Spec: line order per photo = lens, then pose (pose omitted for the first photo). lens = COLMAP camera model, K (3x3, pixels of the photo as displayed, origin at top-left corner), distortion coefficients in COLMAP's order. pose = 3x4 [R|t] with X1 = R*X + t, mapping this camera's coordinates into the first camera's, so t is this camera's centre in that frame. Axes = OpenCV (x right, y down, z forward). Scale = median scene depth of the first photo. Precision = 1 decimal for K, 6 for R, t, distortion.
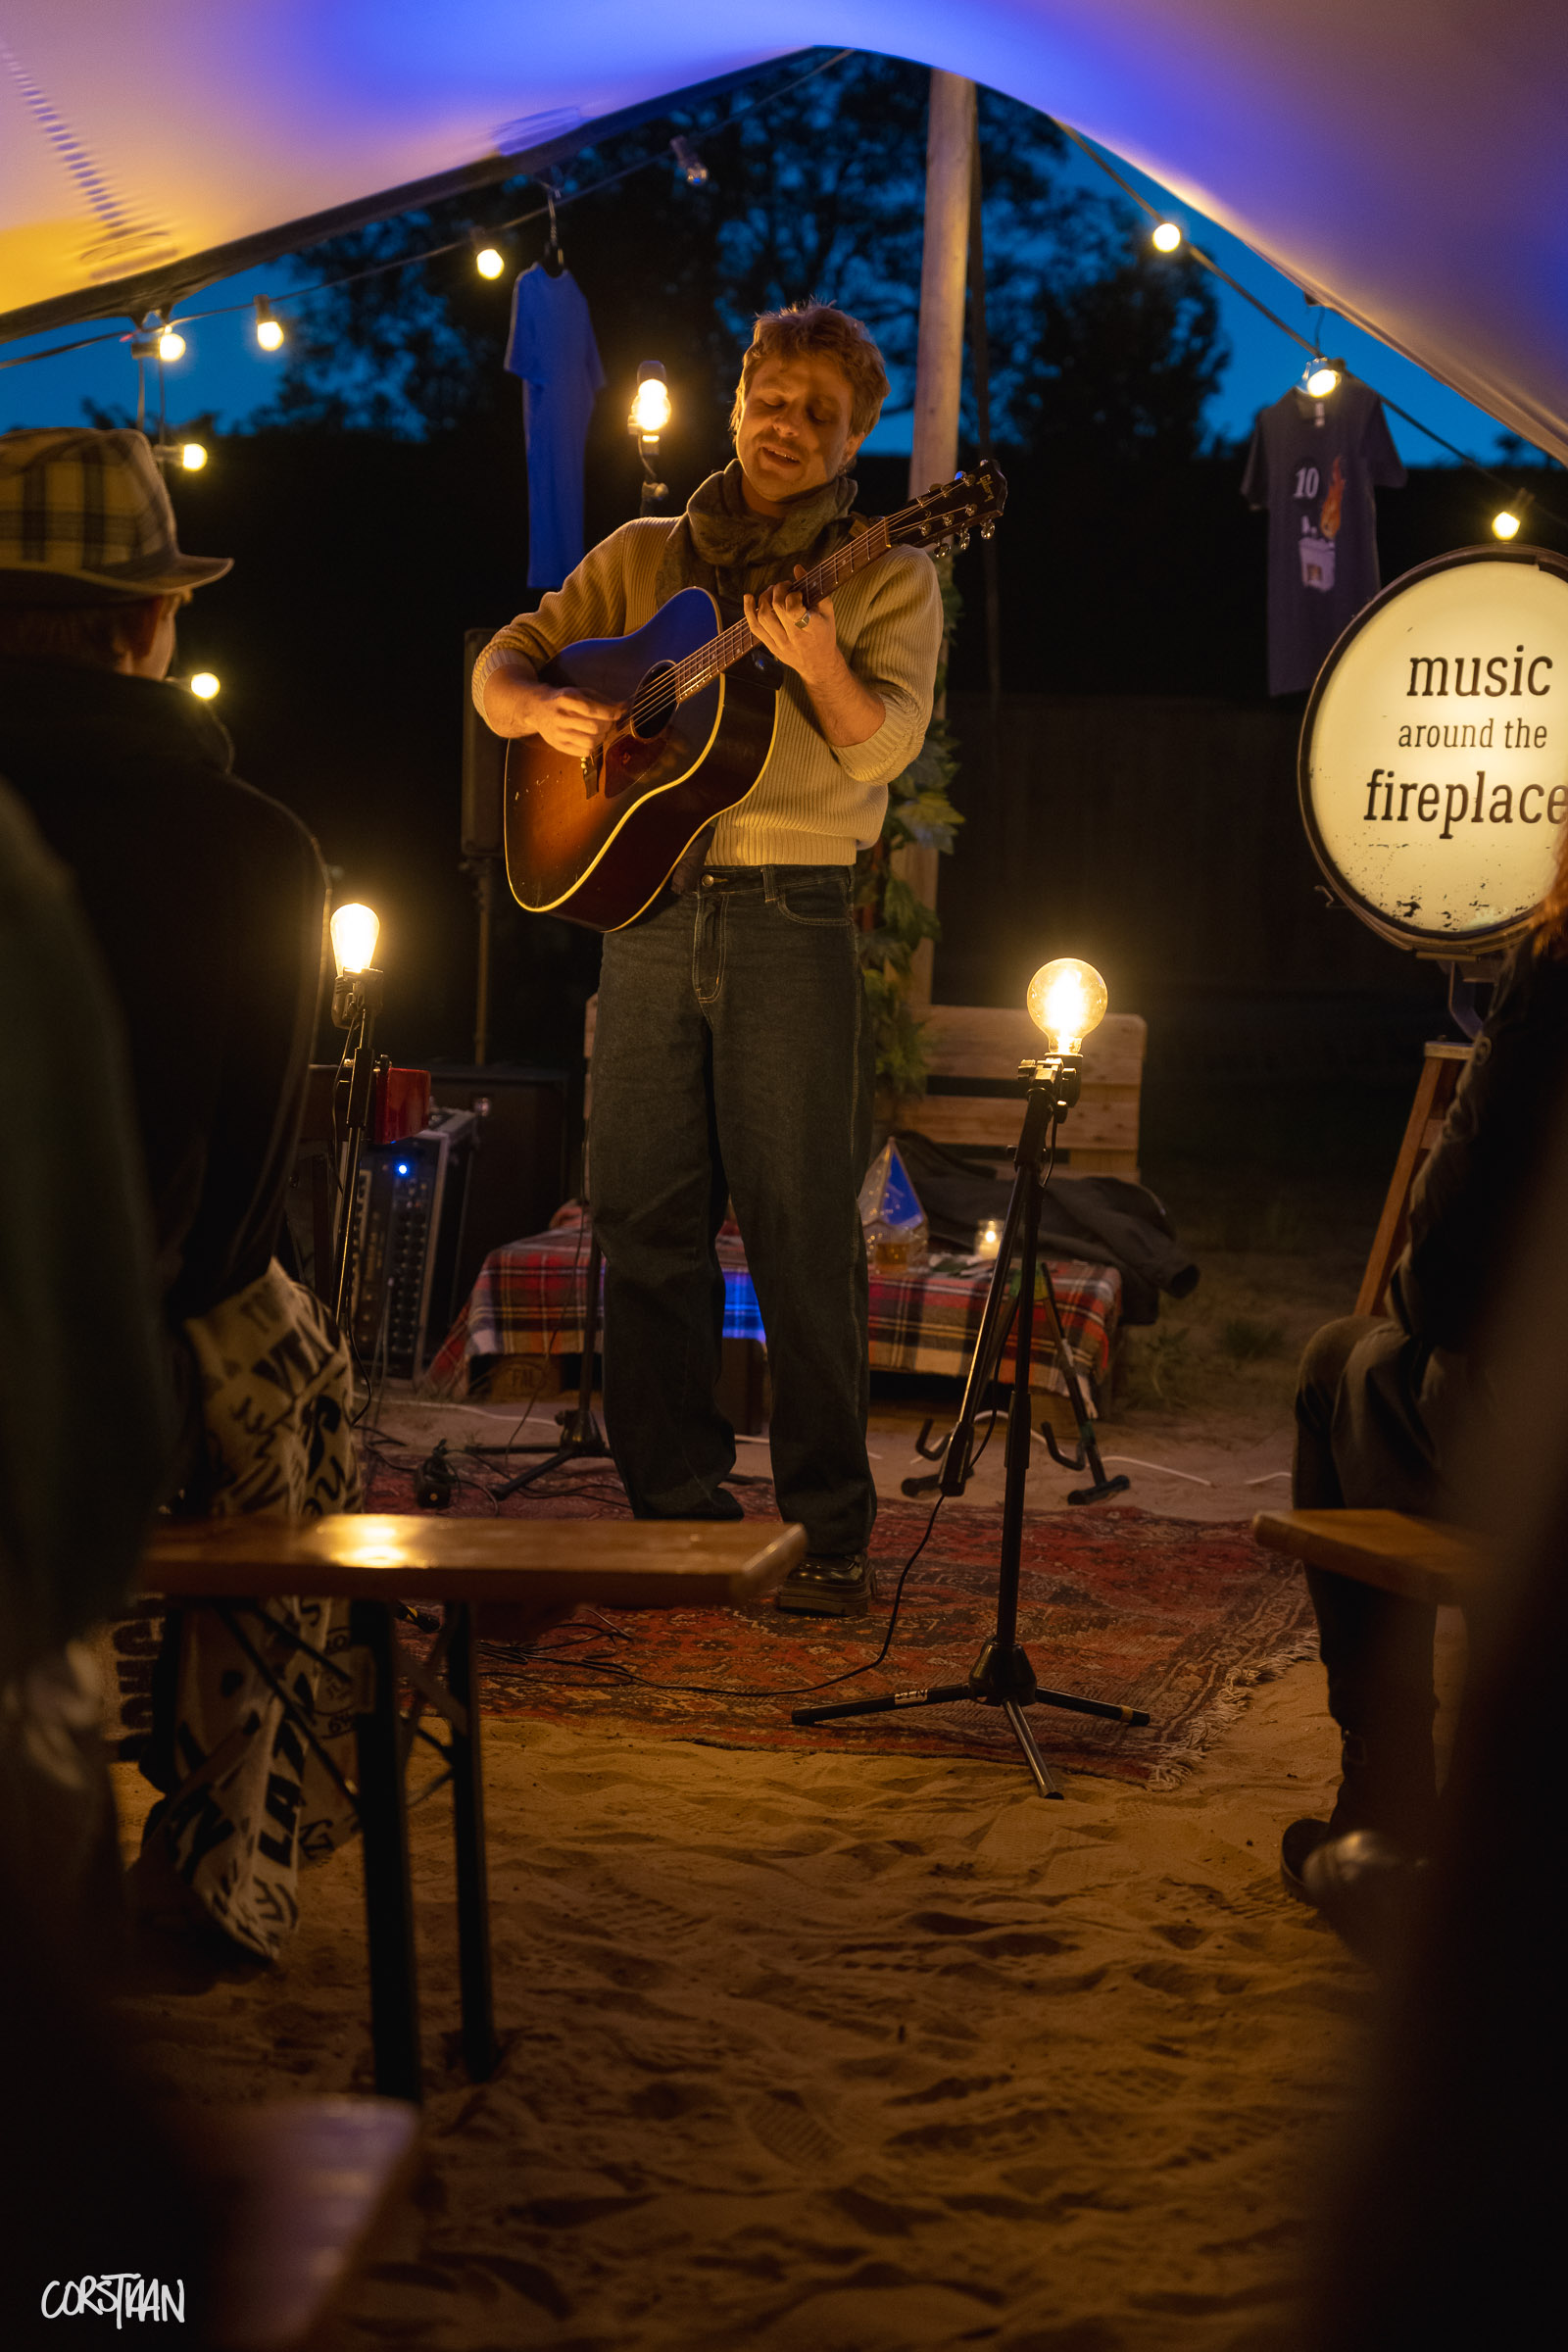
lens RADIAL K [[3489.6, 0, 778.1], [0, 3489.6, 1239.3], [0, 0, 1]] dist [0.019600, 0.032061]
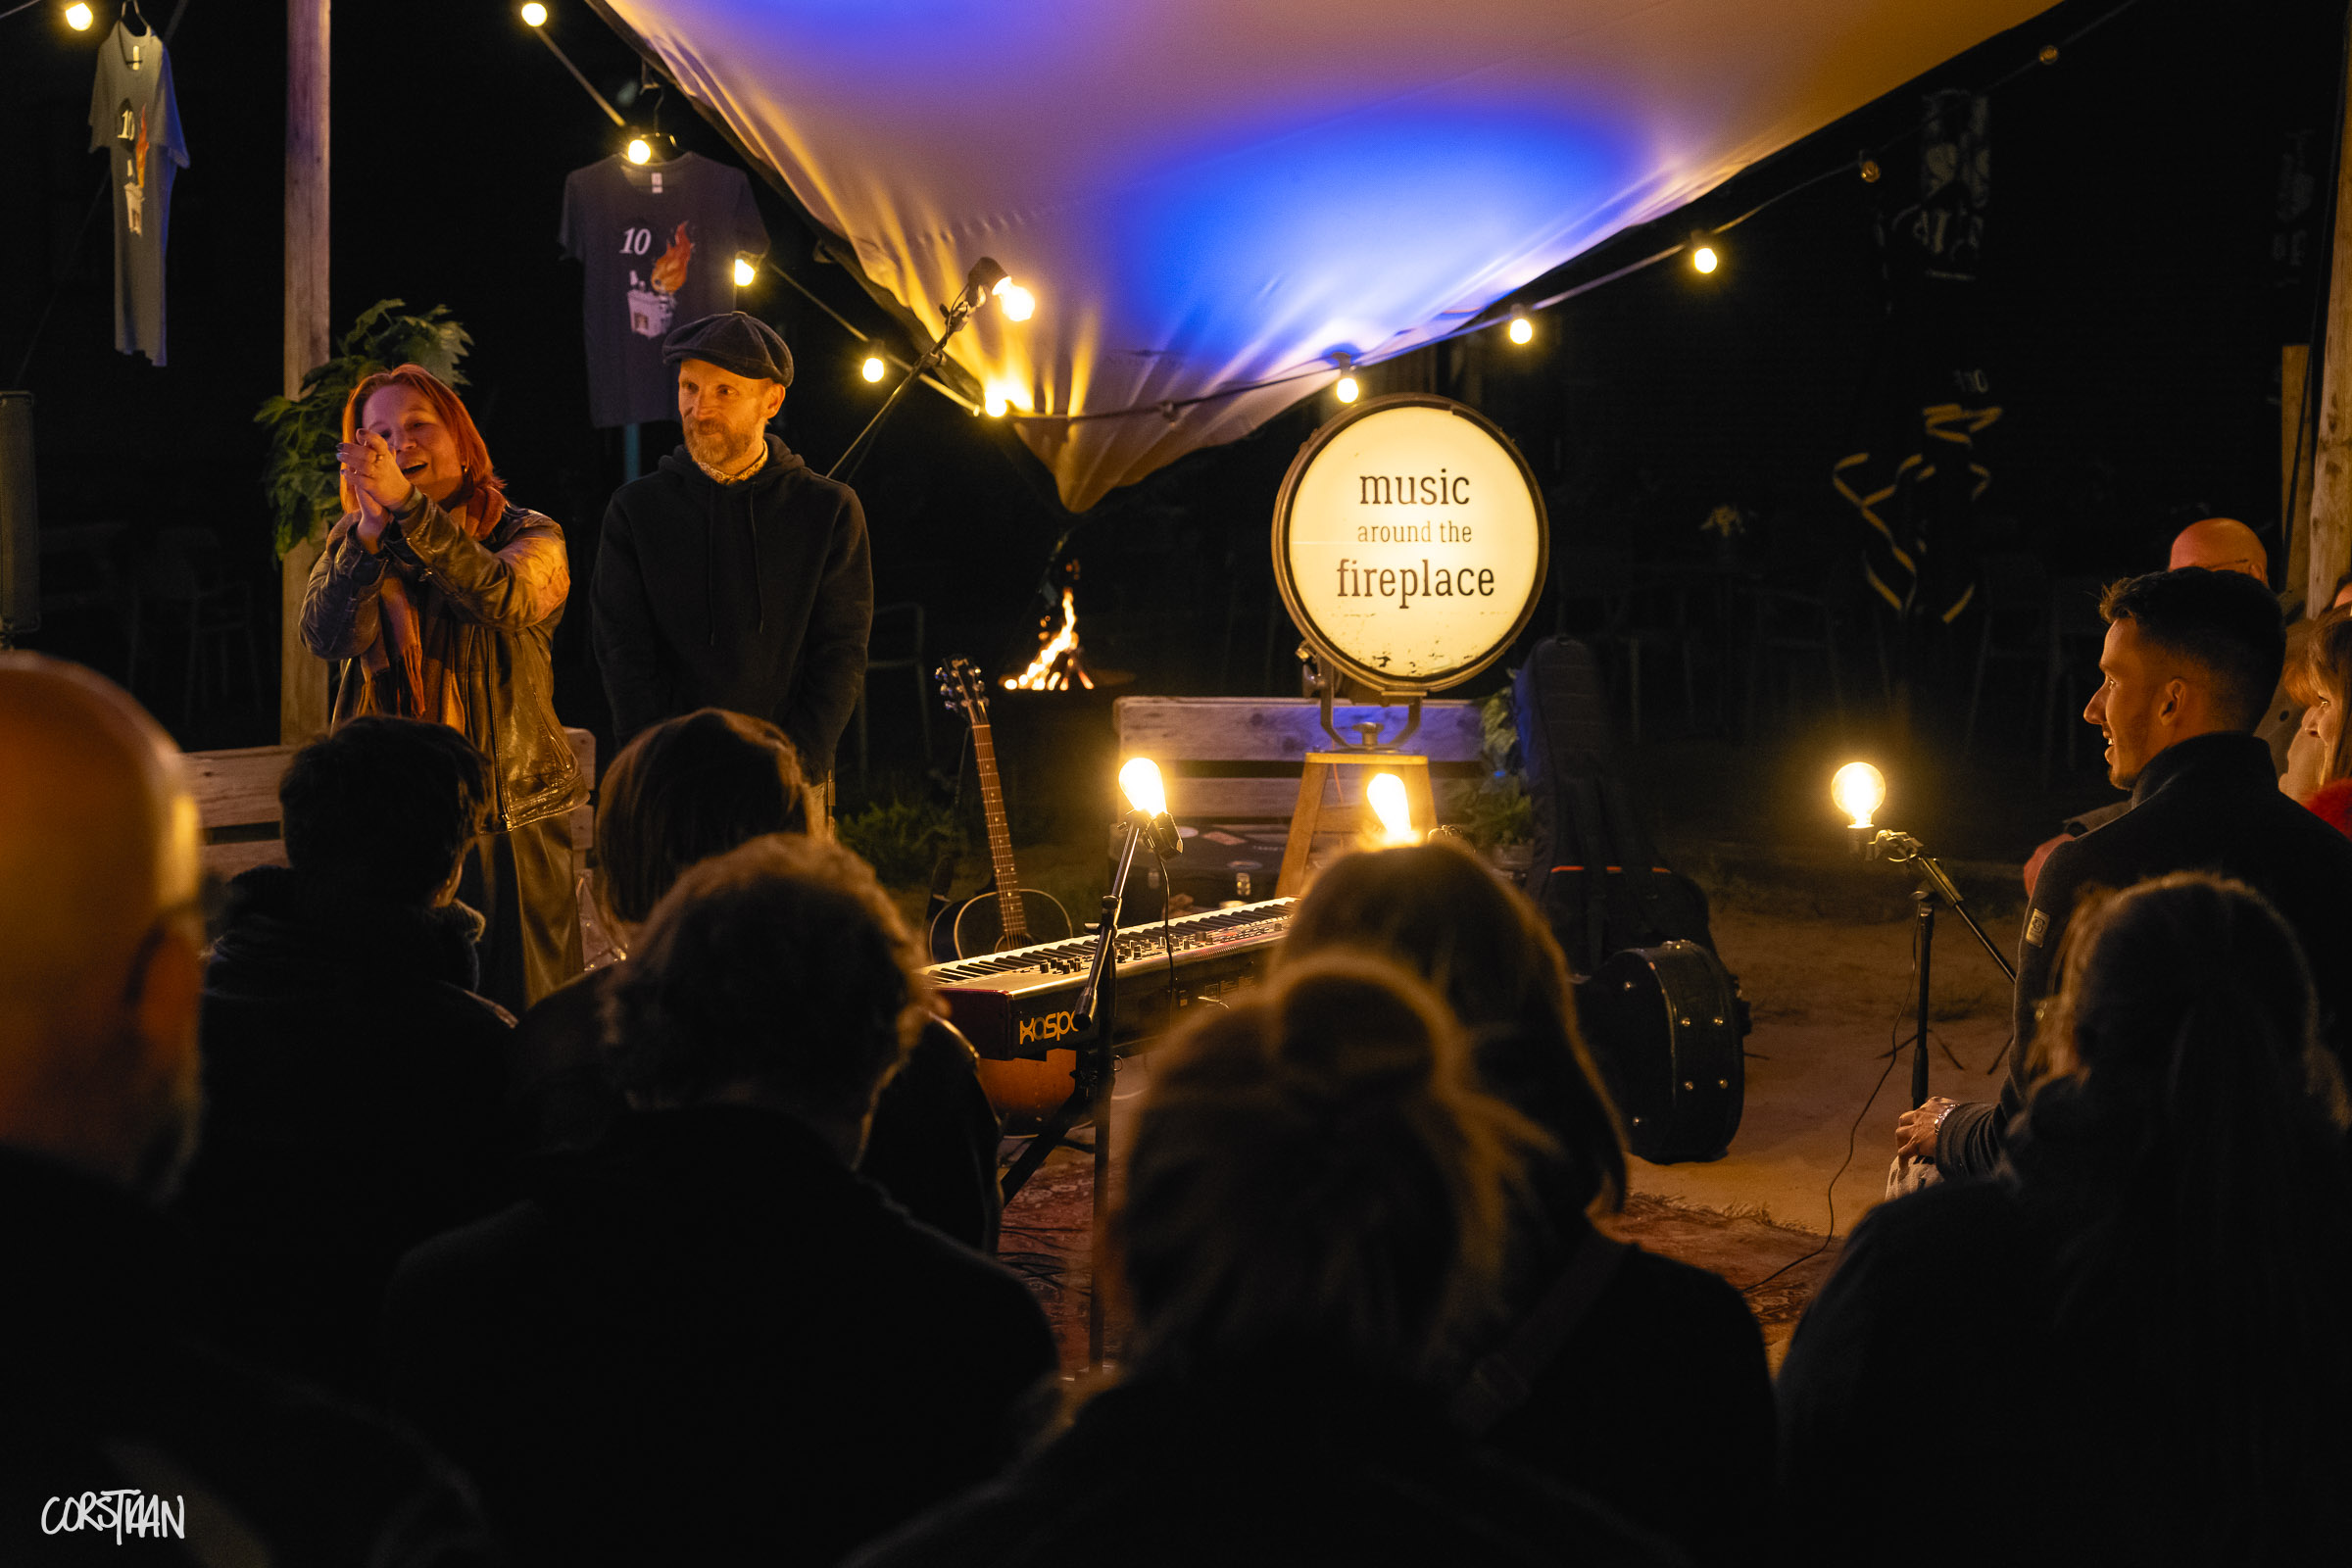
lens RADIAL K [[3931.5, 0, 1073.9], [0, 3931.5, 818.2], [0, 0, 1]] dist [0.012504, 0.047897]
pose [[0.521768, -0.134958, 0.842345, -1.180848], [0.093351, 0.990510, 0.100873, -0.199808], [-0.847965, 0.026001, 0.529415, 0.293018]]
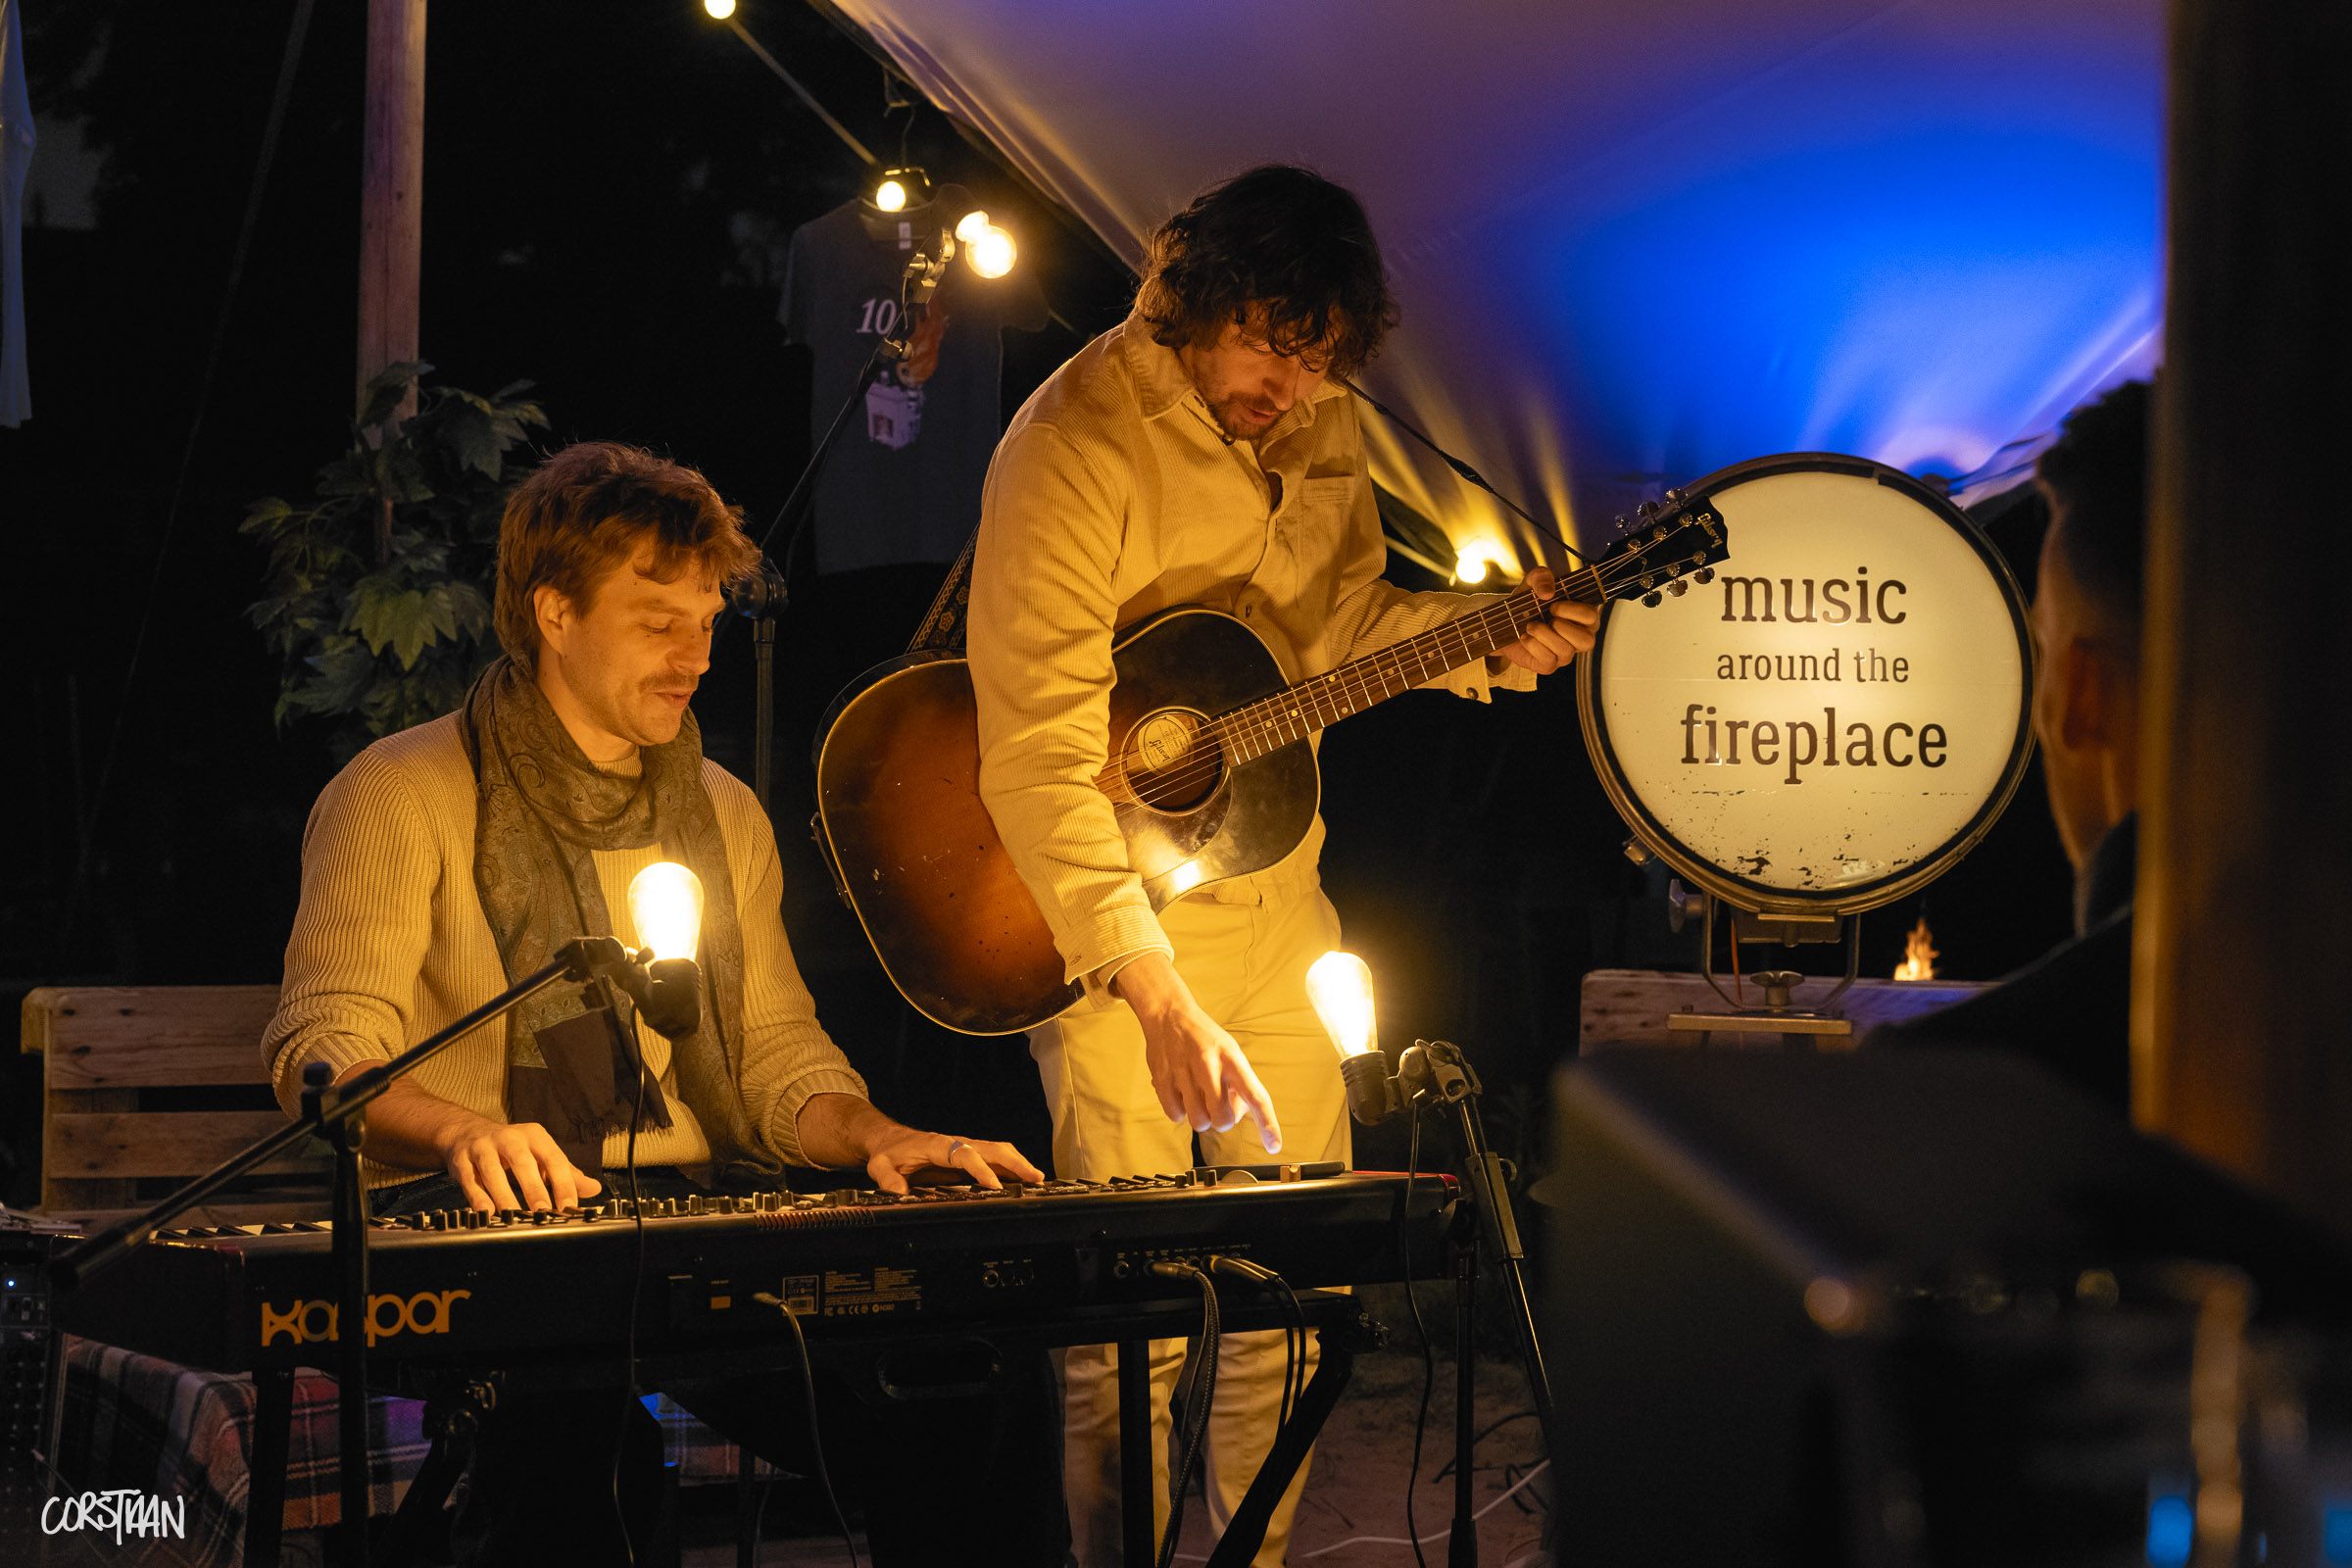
lens RADIAL K [[4281.1, 0, 1128.2], [0, 4281.1, 782.3], [0, 0, 1]] dist [0.036648, 0.162006]
pose [[0.752152, -0.033879, 0.658118, -0.636635], [0.082641, 0.995643, -0.043195, -0.081996], [-0.653787, 0.086877, 0.751675, 0.300251]]
